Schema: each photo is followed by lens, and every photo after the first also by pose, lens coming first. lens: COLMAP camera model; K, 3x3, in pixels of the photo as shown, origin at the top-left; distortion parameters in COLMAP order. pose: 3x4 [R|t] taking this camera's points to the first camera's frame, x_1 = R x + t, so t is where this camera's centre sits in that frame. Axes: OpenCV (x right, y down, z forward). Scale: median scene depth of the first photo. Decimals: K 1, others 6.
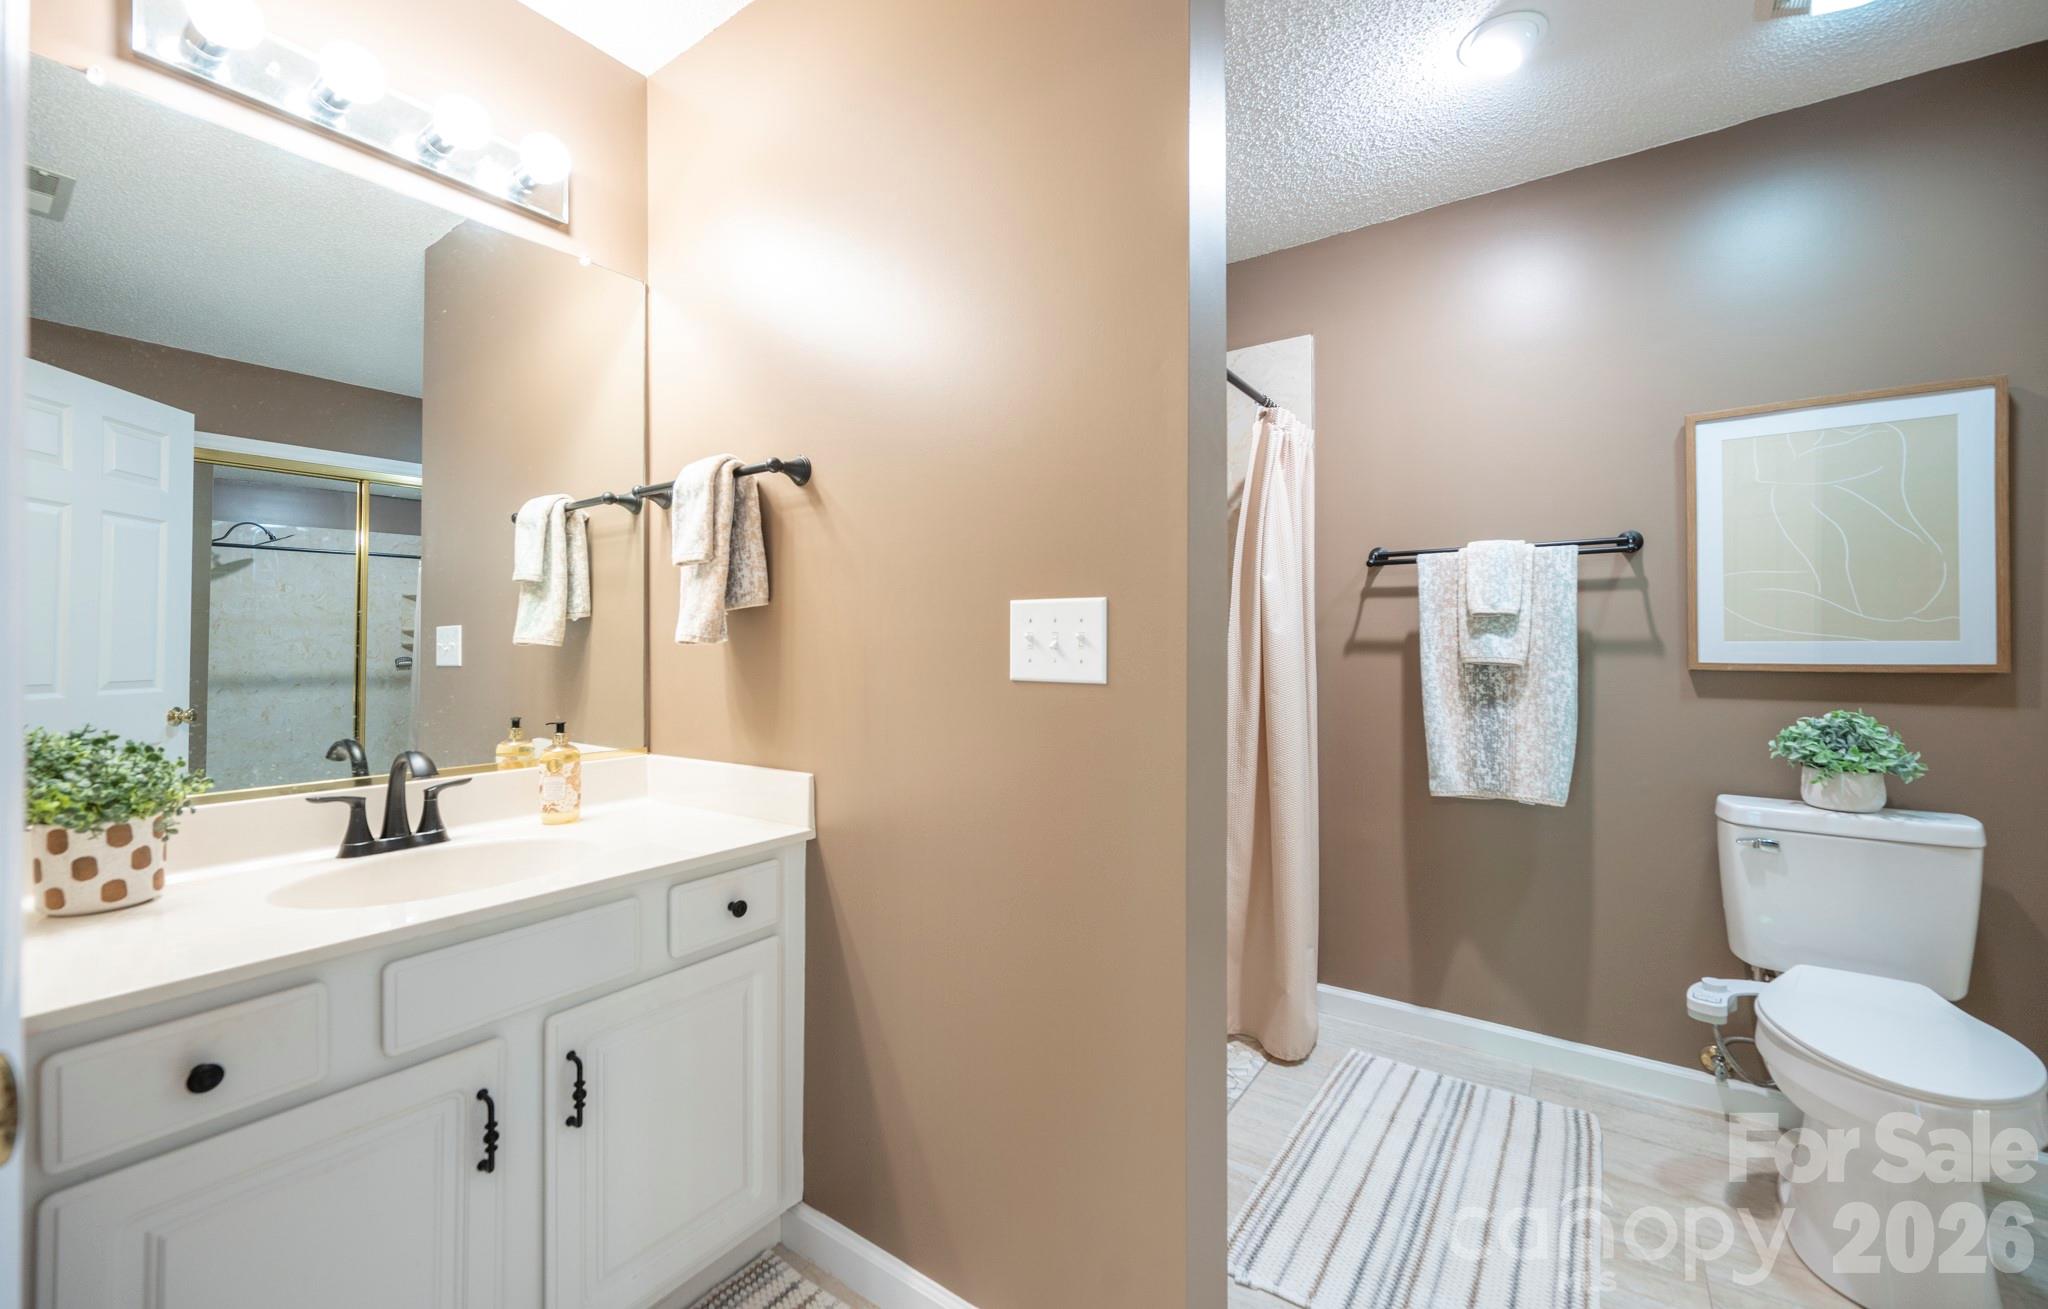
lens RADIAL K [[804.8, 0, 1019.1], [0, 804.8, 648.1], [0, 0, 1]] dist [-0.007060, 0.000114]
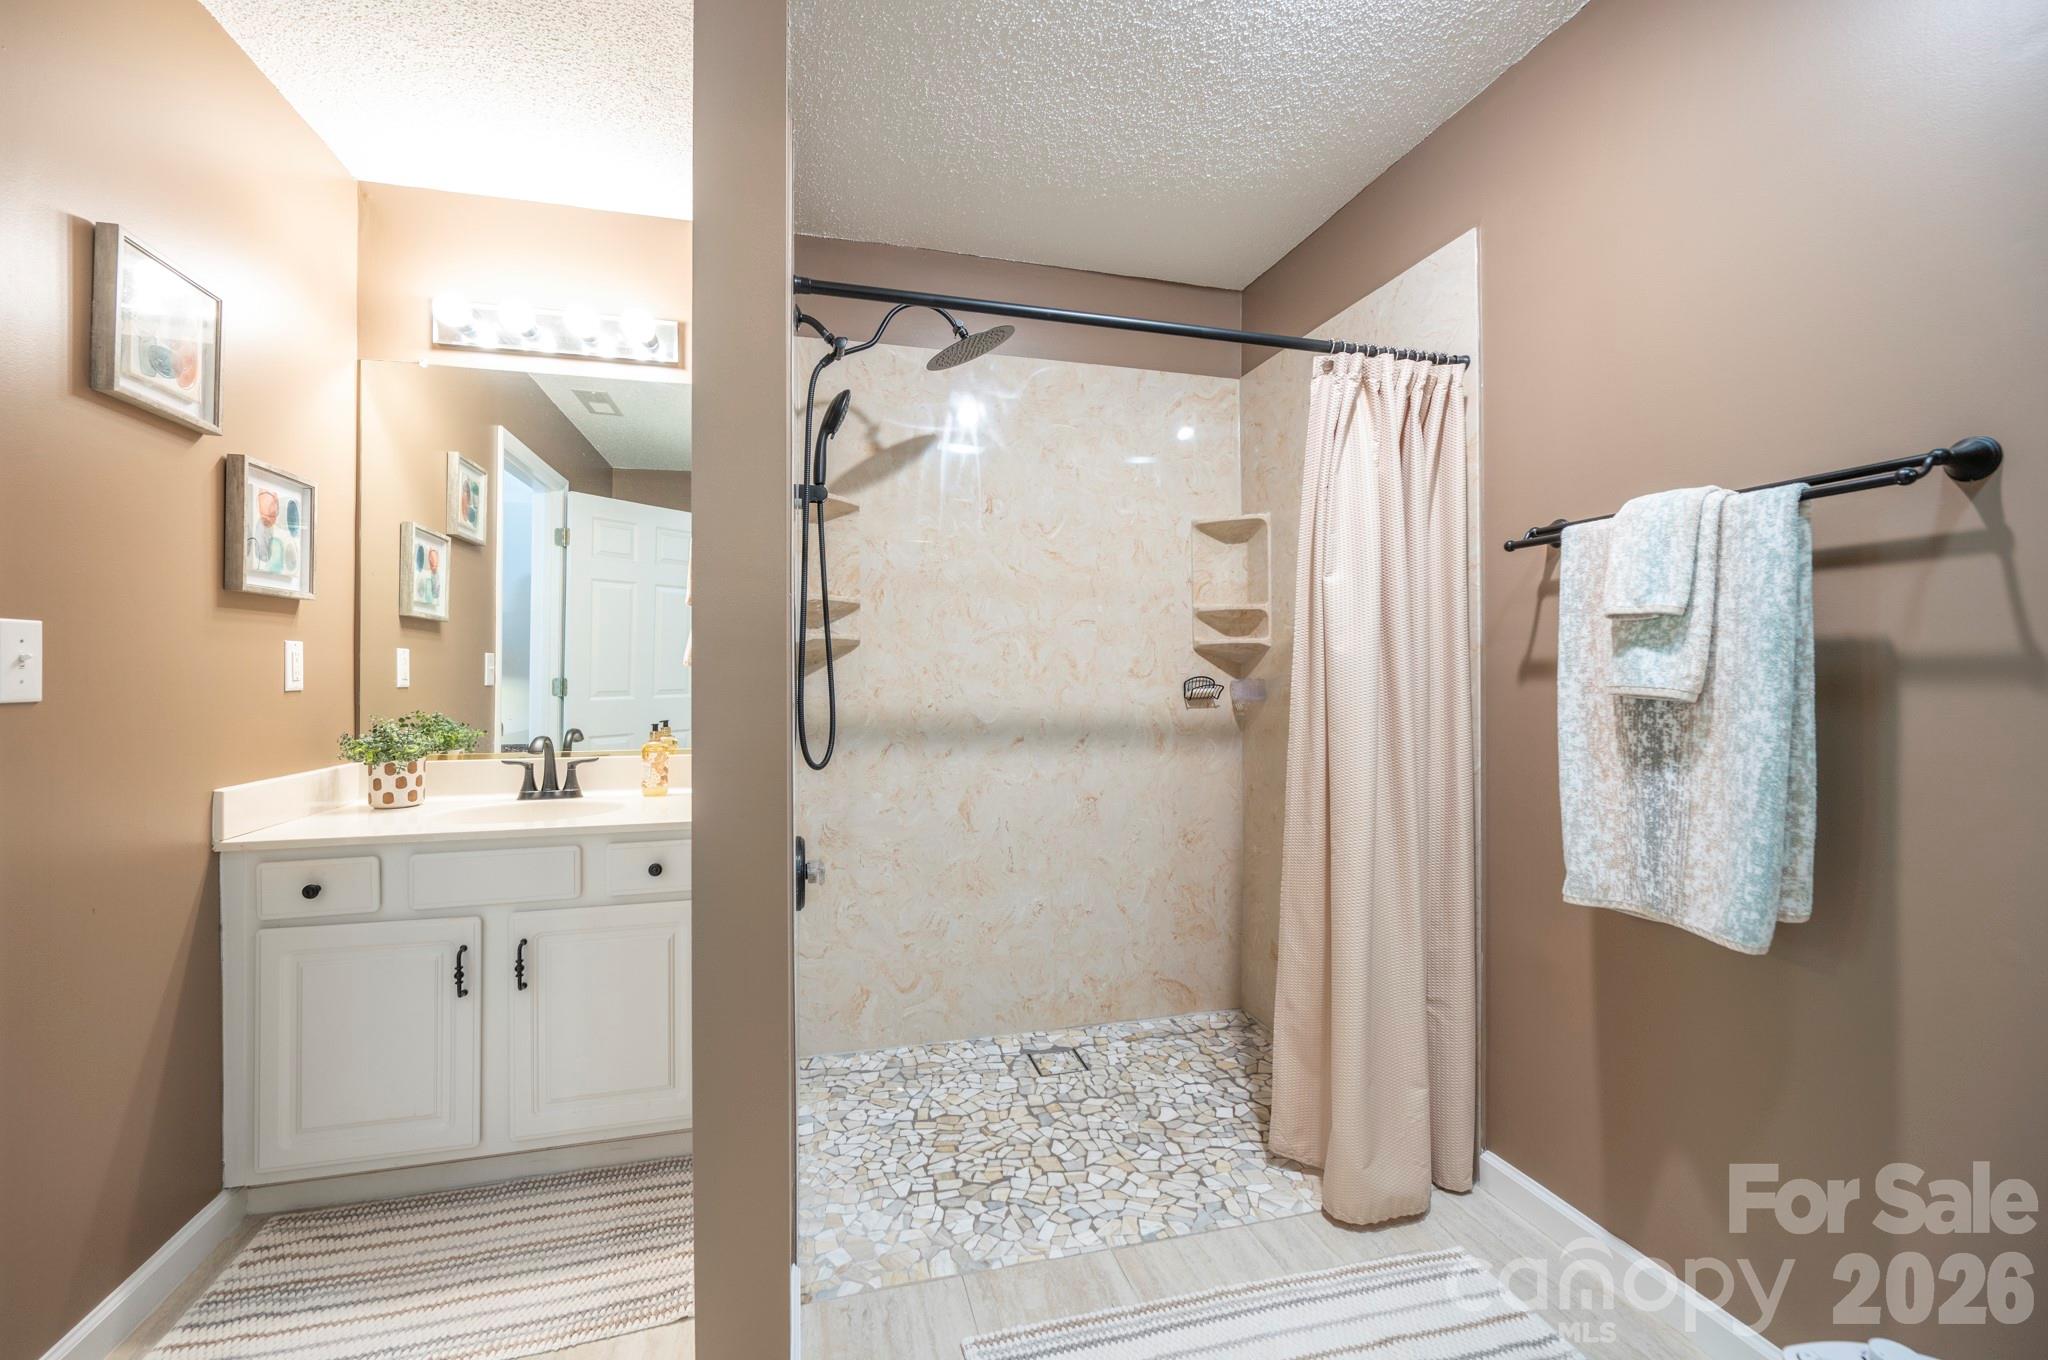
lens RADIAL K [[834.9, 0, 1021.7], [0, 834.9, 672.7], [0, 0, 1]] dist [-0.003154, 0.000726]
pose [[0.767483, 0.002007, -0.641066, 0.638428], [-0.001061, 0.999998, 0.001861, 0.000300], [0.641069, -0.000749, 0.767483, 0.219786]]
